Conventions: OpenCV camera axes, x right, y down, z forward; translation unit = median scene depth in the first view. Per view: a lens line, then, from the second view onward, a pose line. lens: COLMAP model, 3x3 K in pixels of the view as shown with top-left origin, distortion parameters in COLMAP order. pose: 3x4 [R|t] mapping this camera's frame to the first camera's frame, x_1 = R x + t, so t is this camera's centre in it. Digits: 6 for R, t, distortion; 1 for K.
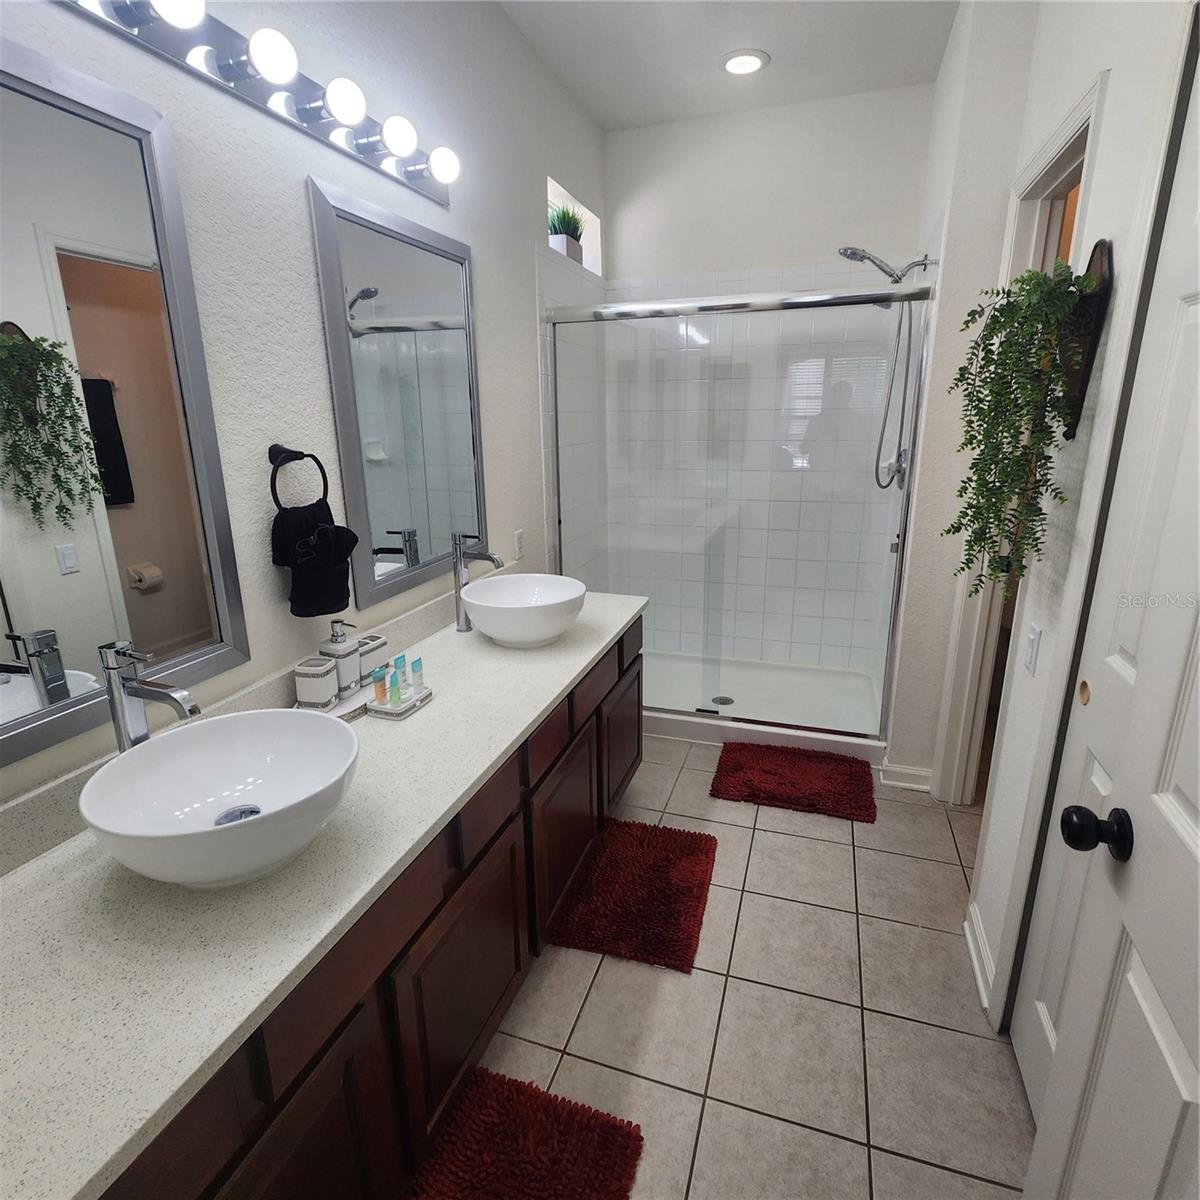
lens RADIAL K [[672.4, 0, 600.0], [0, 672.4, 600.0], [0, 0, 1]] dist [-0.000870, -0.000092]
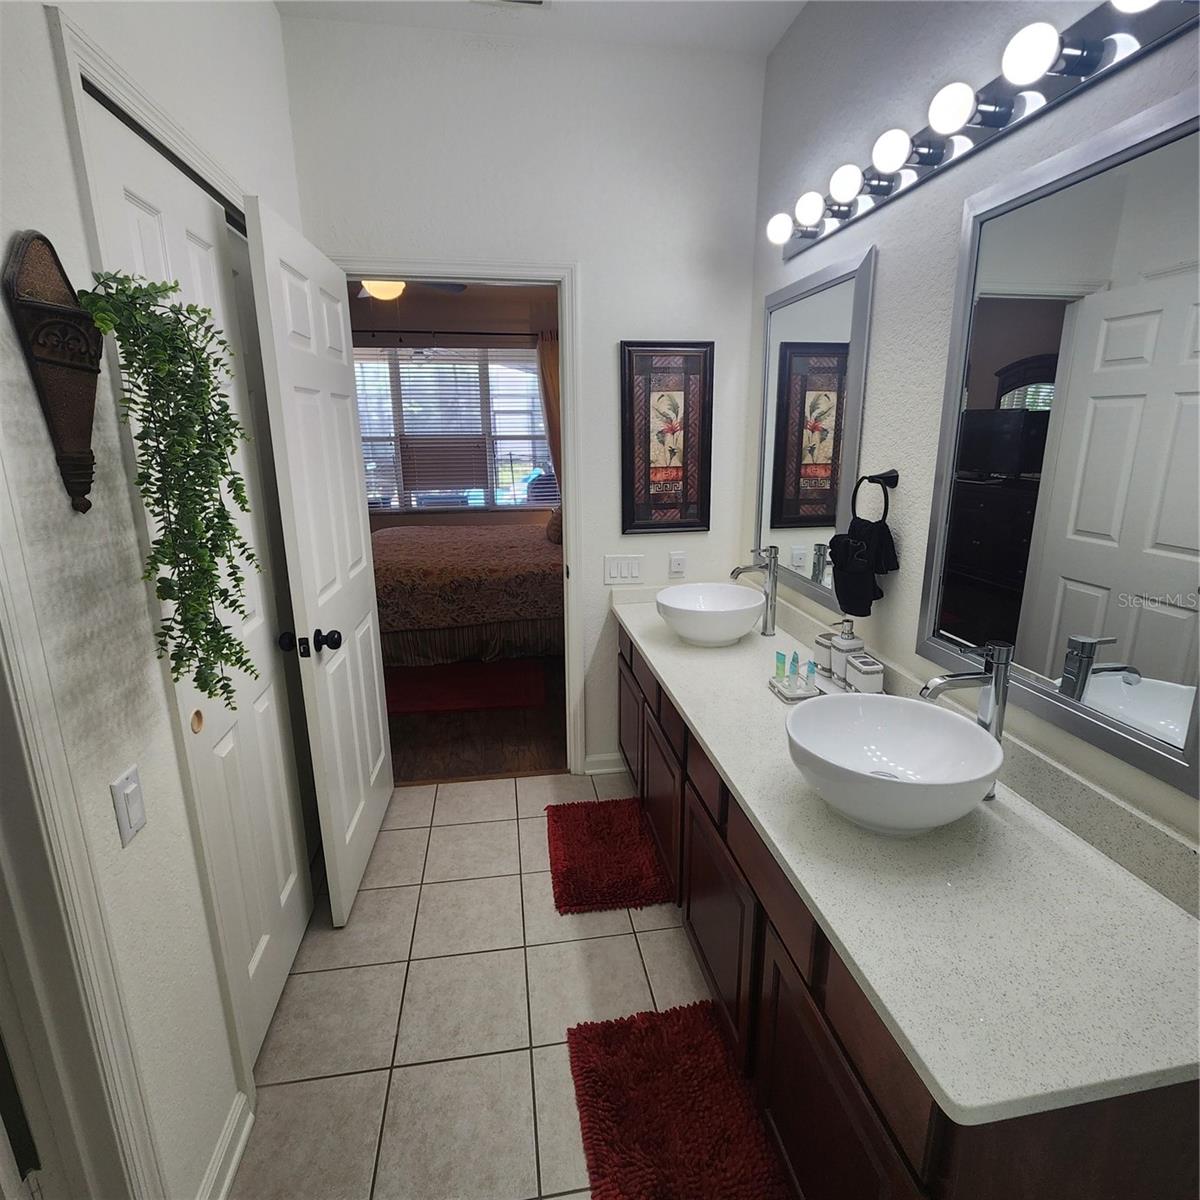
lens RADIAL K [[672.4, 0, 600.0], [0, 672.4, 600.0], [0, 0, 1]] dist [-0.000870, -0.000092]
pose [[-0.888803, 0.127810, -0.440107, 0.492553], [-0.107035, 0.875875, 0.470517, -0.494655], [0.445616, 0.465304, -0.764800, 1.656033]]
